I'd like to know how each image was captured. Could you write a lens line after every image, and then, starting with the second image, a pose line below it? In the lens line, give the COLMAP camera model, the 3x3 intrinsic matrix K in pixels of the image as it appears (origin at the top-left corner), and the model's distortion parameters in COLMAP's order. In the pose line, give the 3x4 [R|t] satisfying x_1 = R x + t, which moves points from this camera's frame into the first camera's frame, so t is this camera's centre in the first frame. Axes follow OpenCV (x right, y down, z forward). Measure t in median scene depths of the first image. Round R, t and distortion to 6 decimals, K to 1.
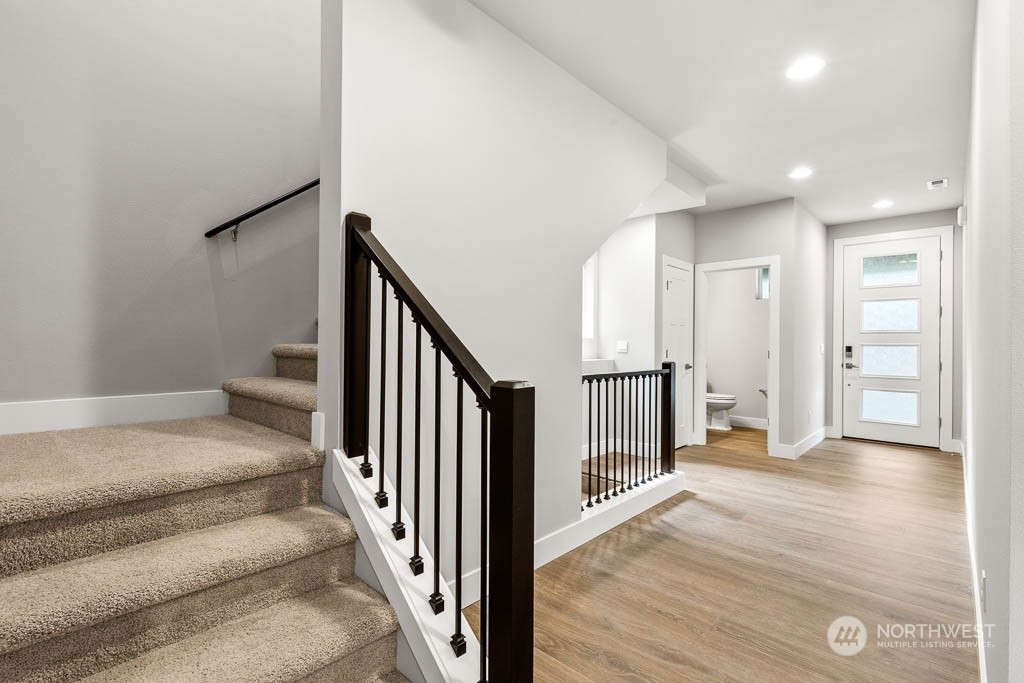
lens RADIAL K [[456.4, 0, 516.7], [0, 456.4, 345.2], [0, 0, 1]] dist [0.000003, 0.001117]
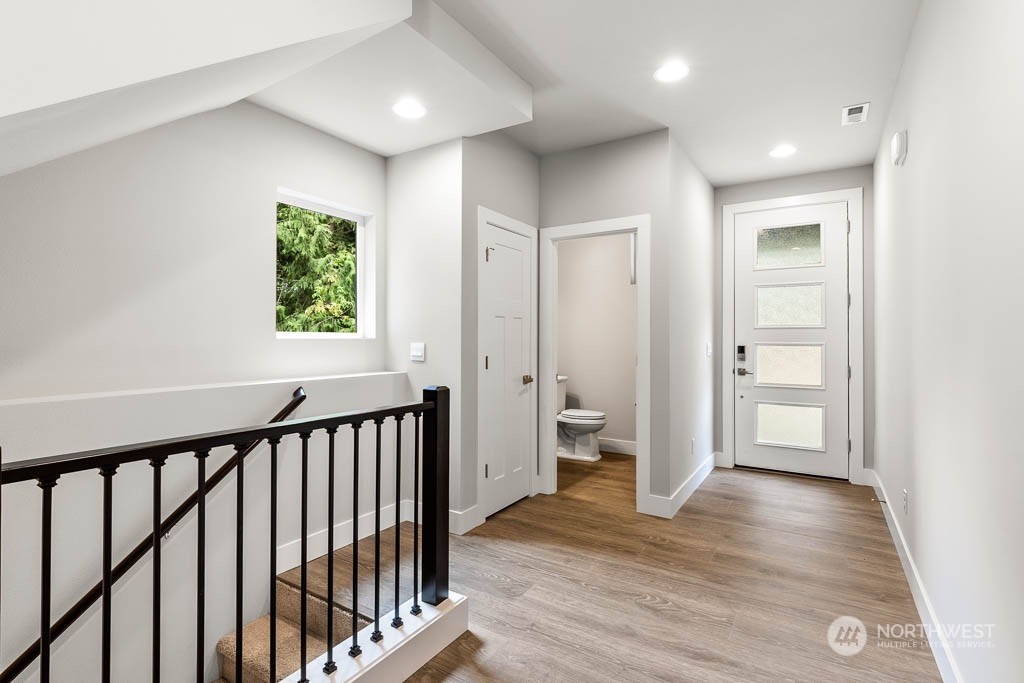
lens RADIAL K [[498.6, 0, 507.7], [0, 498.6, 339.2], [0, 0, 1]] dist [0.004327, -0.001085]
pose [[0.981185, -0.005206, 0.193000, 0.218276], [0.005555, 0.999984, -0.001264, -0.012161], [-0.192990, 0.002312, 0.981198, 0.305880]]
